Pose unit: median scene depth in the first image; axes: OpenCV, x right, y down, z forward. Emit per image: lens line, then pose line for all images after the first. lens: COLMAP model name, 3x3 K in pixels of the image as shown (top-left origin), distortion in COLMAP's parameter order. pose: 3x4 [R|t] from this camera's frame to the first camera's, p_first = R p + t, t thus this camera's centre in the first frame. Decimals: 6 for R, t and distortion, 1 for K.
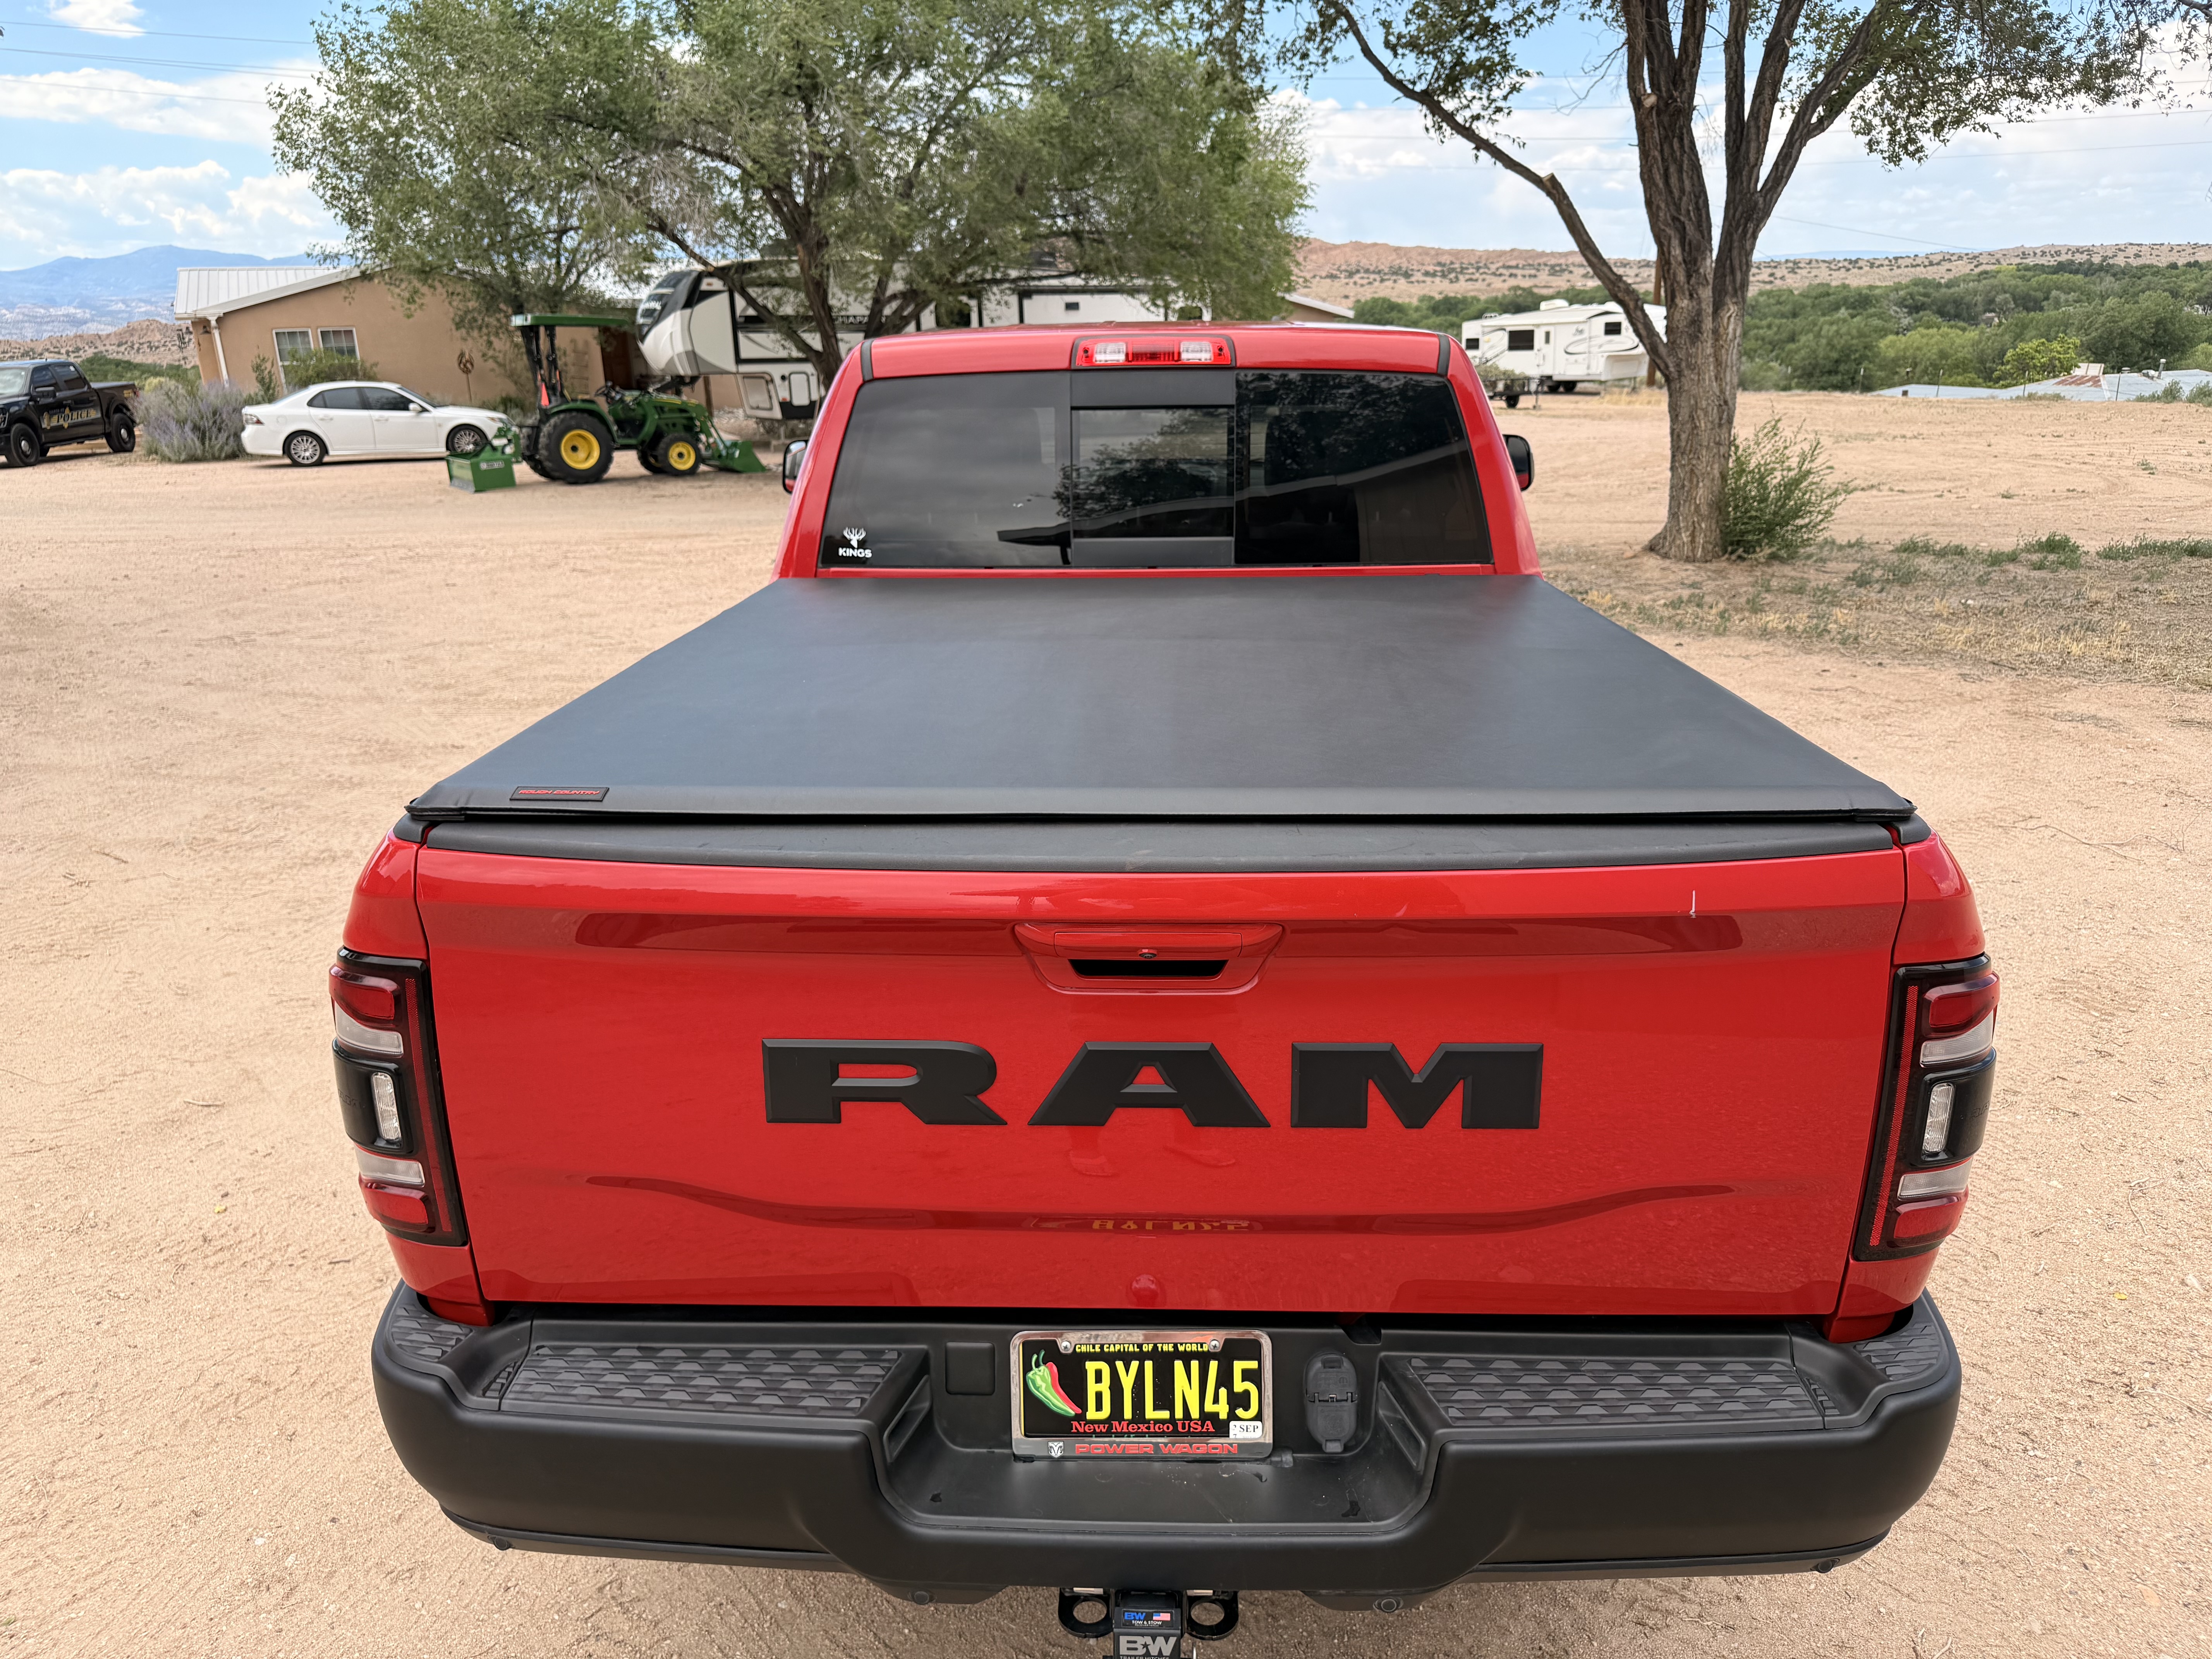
lens RADIAL K [[1576.4, 0, 1110.3], [0, 1576.4, 821.0], [0, 0, 1]] dist [0.014968, -0.006684]
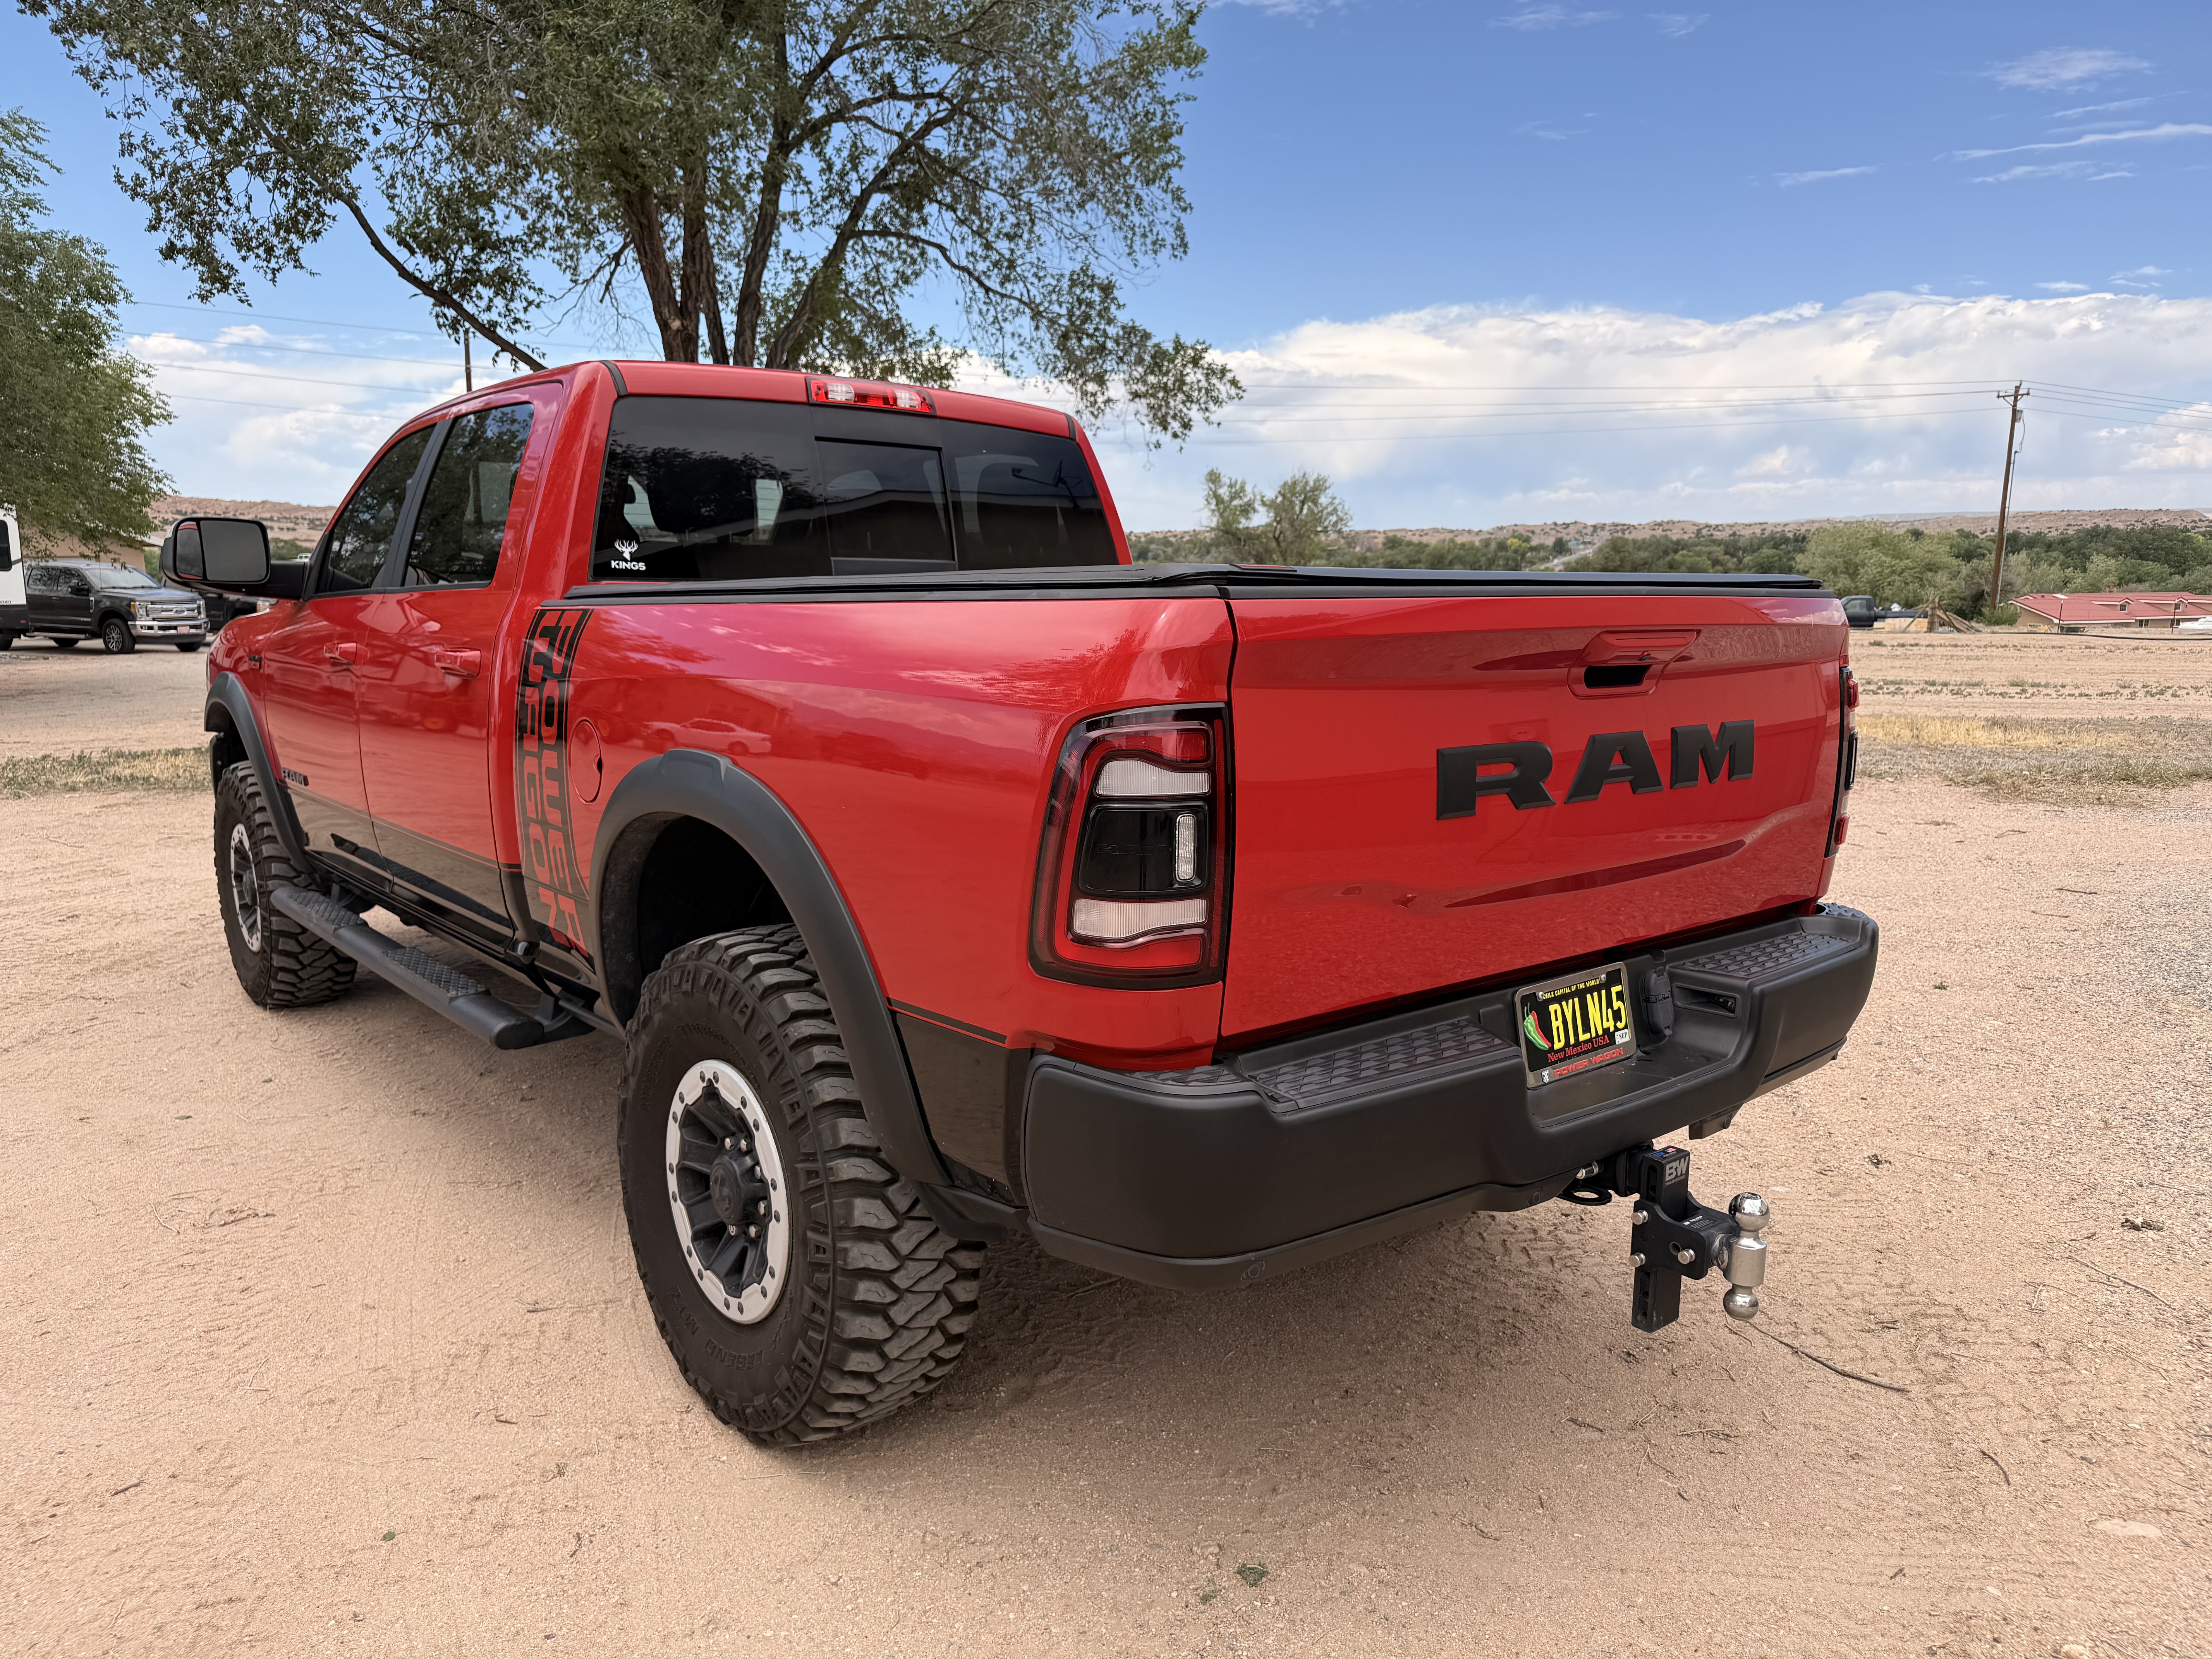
lens RADIAL K [[1574.5, 0, 1092.5], [0, 1574.5, 833.4], [0, 0, 1]] dist [0.000017, -0.002070]
pose [[0.754935, -0.086740, 0.650038, -0.173977], [0.180576, 0.980392, -0.078894, 0.035457], [-0.630448, 0.176941, 0.755795, 0.032374]]
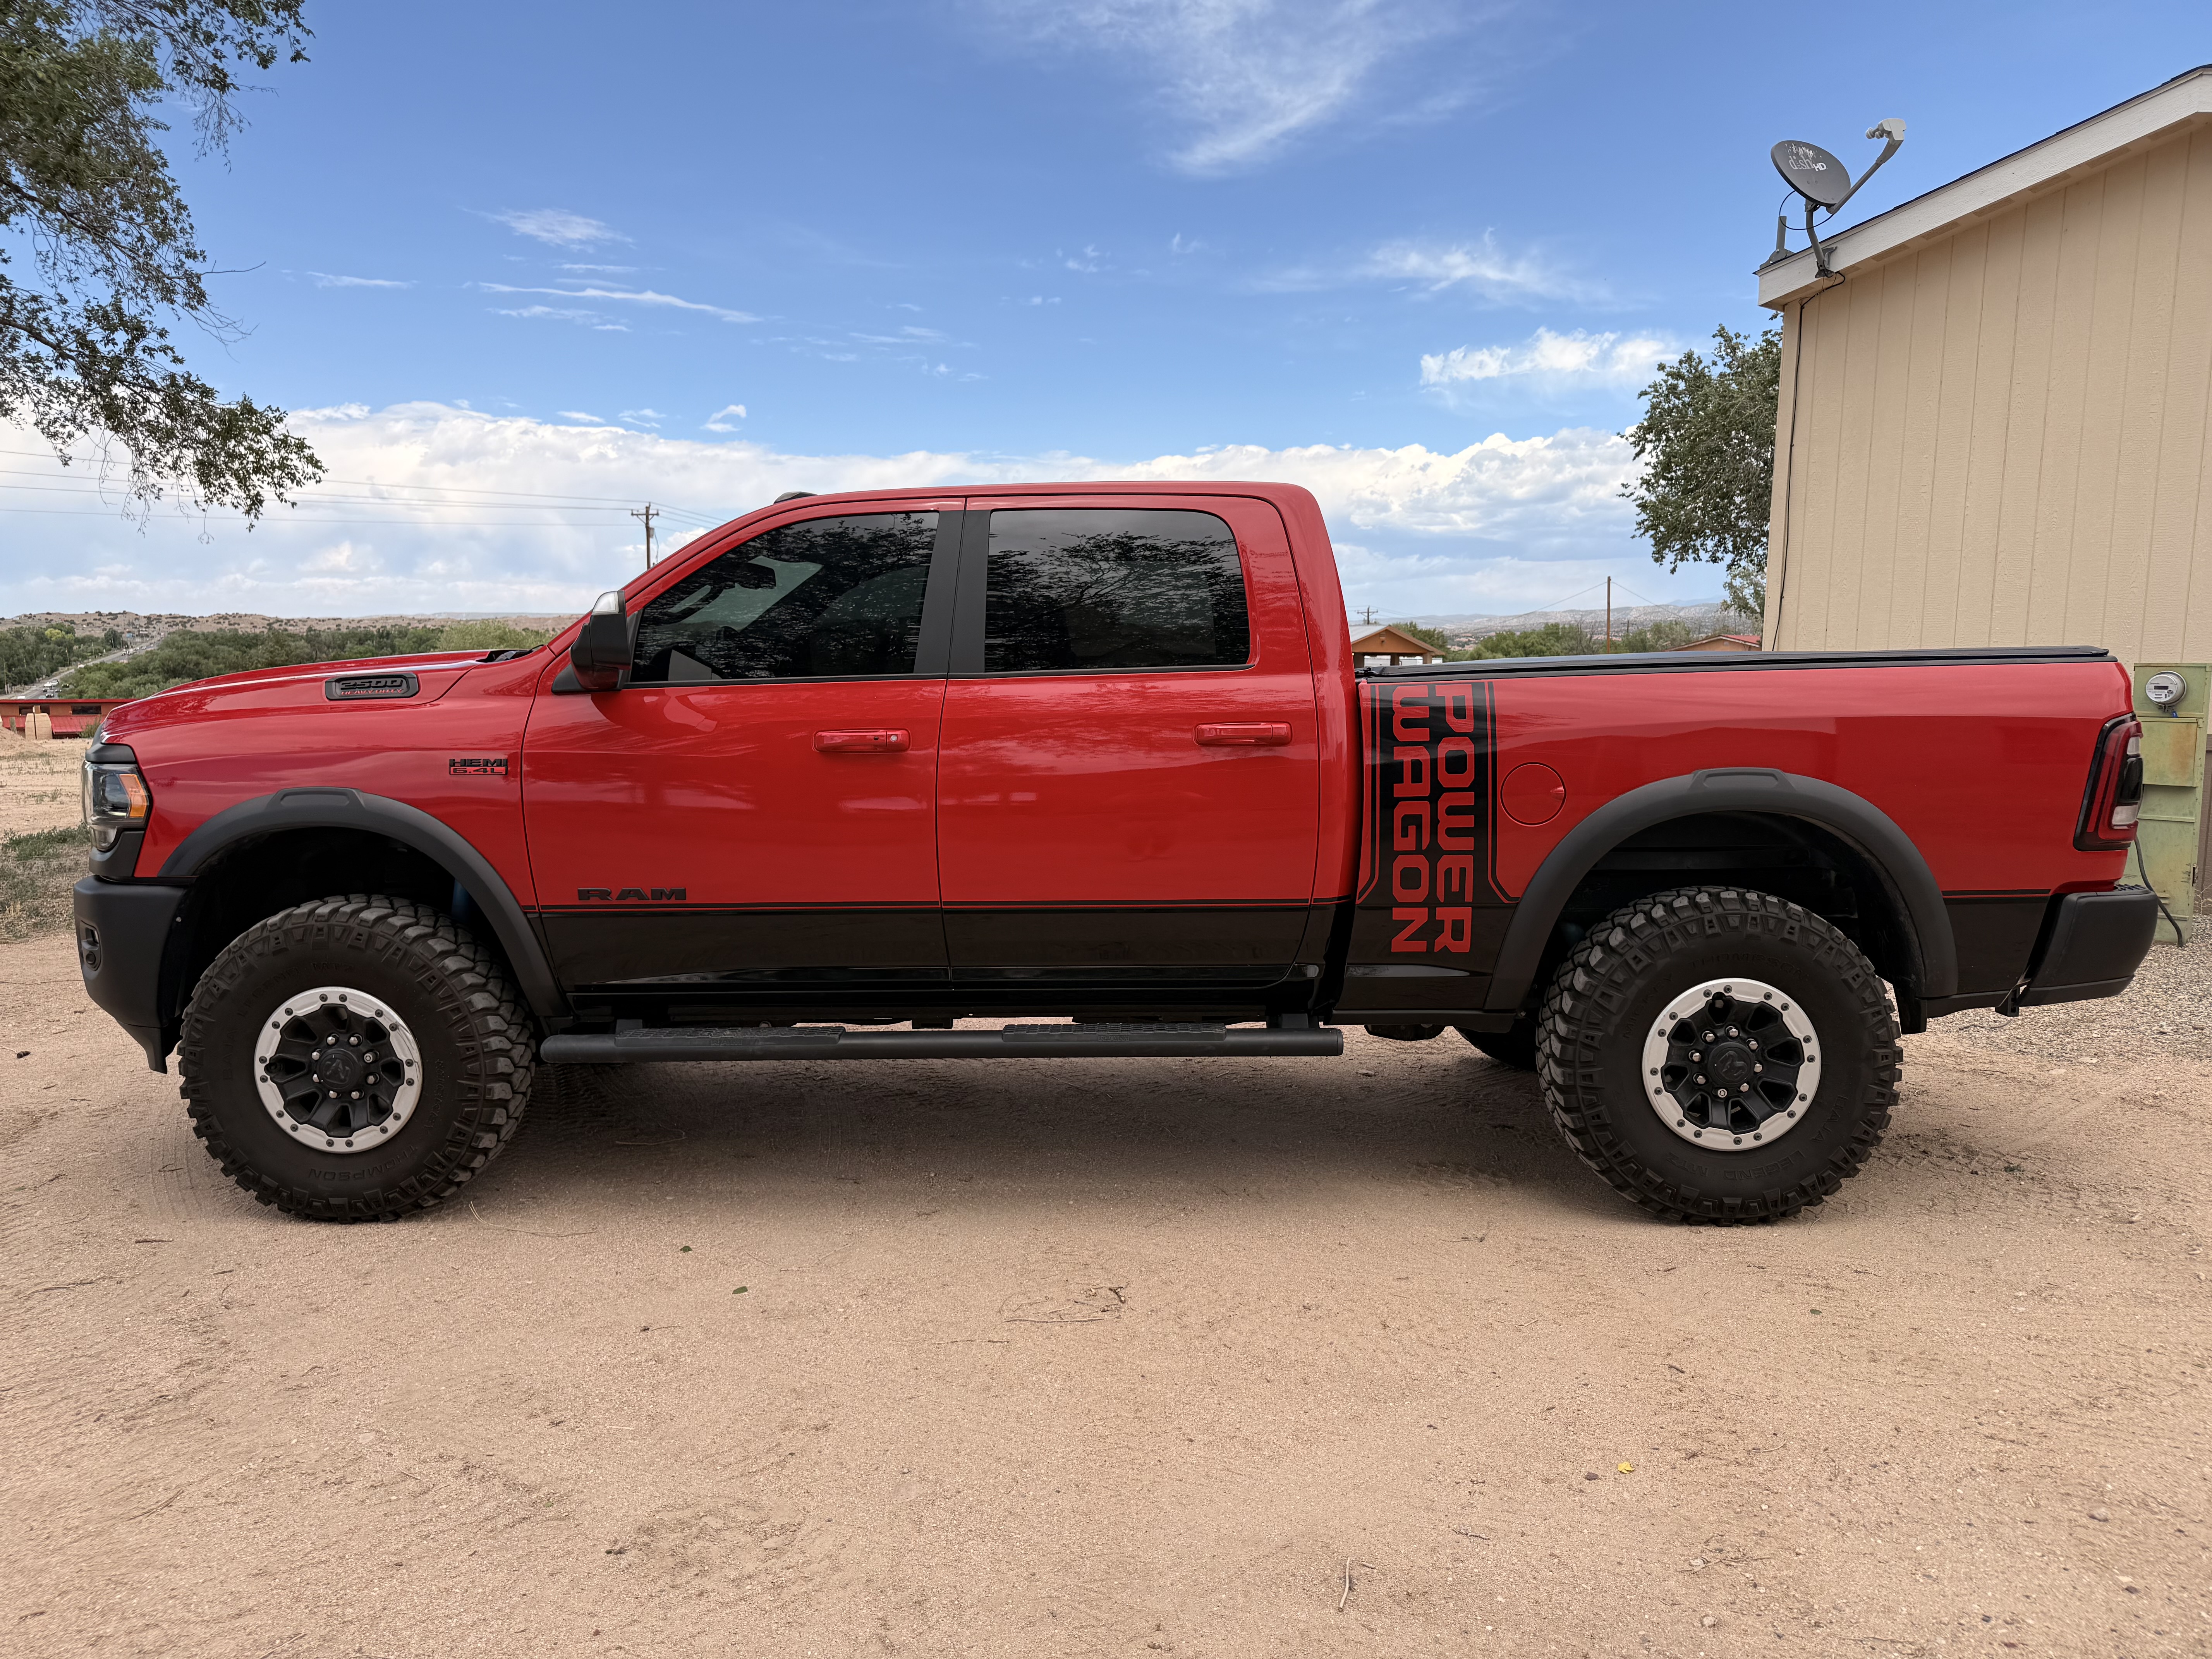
lens RADIAL K [[1574.5, 0, 1092.5], [0, 1574.5, 833.4], [0, 0, 1]] dist [0.000017, -0.002070]
pose [[0.002692, -0.084109, 0.996453, -0.403788], [0.298720, 0.951027, 0.079468, -0.056872], [-0.954337, 0.297446, 0.027685, 0.354133]]
